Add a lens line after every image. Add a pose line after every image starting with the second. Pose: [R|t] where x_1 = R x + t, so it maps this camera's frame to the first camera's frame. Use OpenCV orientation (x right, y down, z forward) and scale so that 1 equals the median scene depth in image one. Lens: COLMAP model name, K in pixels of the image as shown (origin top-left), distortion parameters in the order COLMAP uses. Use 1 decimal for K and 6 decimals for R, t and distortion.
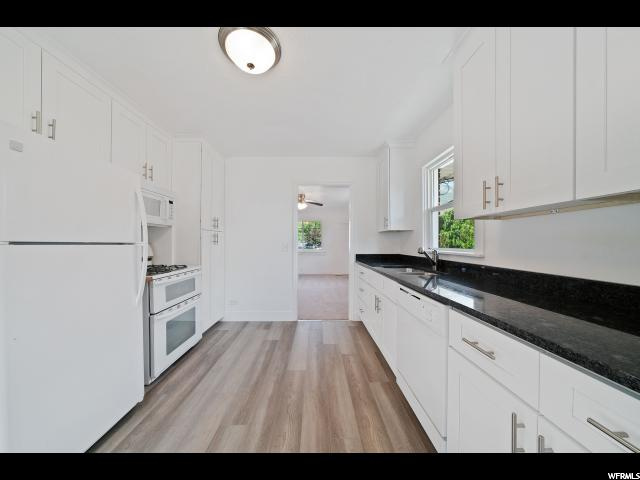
lens RADIAL K [[224.3, 0, 320.0], [0, 224.3, 240.0], [0, 0, 1]] dist [-0.001043, -0.000128]
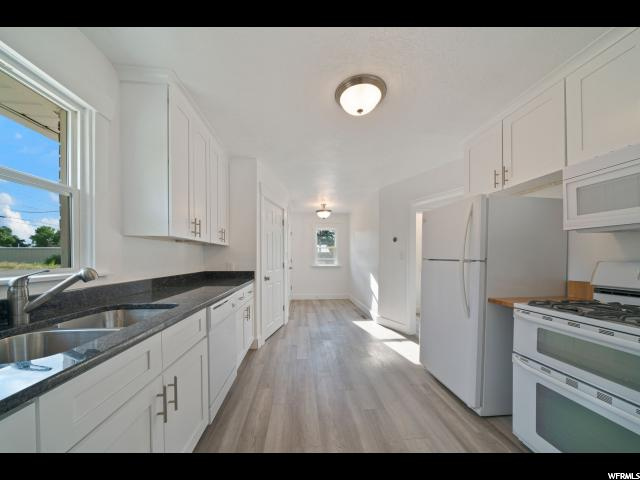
lens RADIAL K [[226.0, 0, 316.8], [0, 226.0, 258.3], [0, 0, 1]] dist [0.000167, 0.000014]
pose [[-0.998192, -0.003785, -0.059983, -0.001006], [-0.003432, 0.999976, -0.005981, 0.010016], [0.060004, -0.005764, -0.998181, 1.640170]]
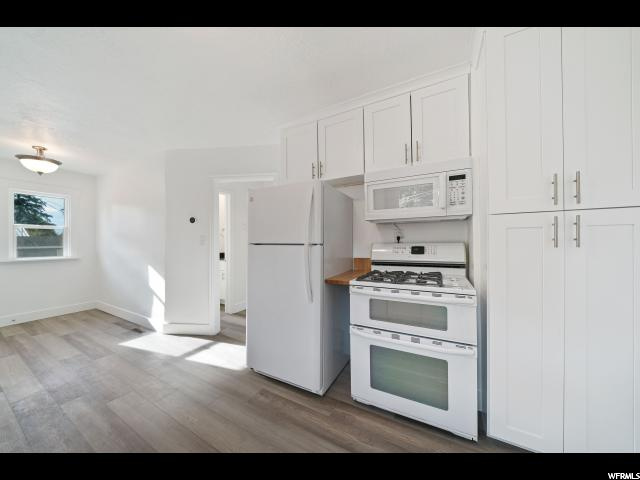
lens RADIAL K [[224.3, 0, 320.0], [0, 224.3, 240.0], [0, 0, 1]] dist [-0.001043, -0.000128]
pose [[-0.506918, -0.006233, -0.861972, 0.086356], [0.016680, 0.999716, -0.017038, 0.010142], [0.861833, -0.023014, -0.506670, 1.268069]]
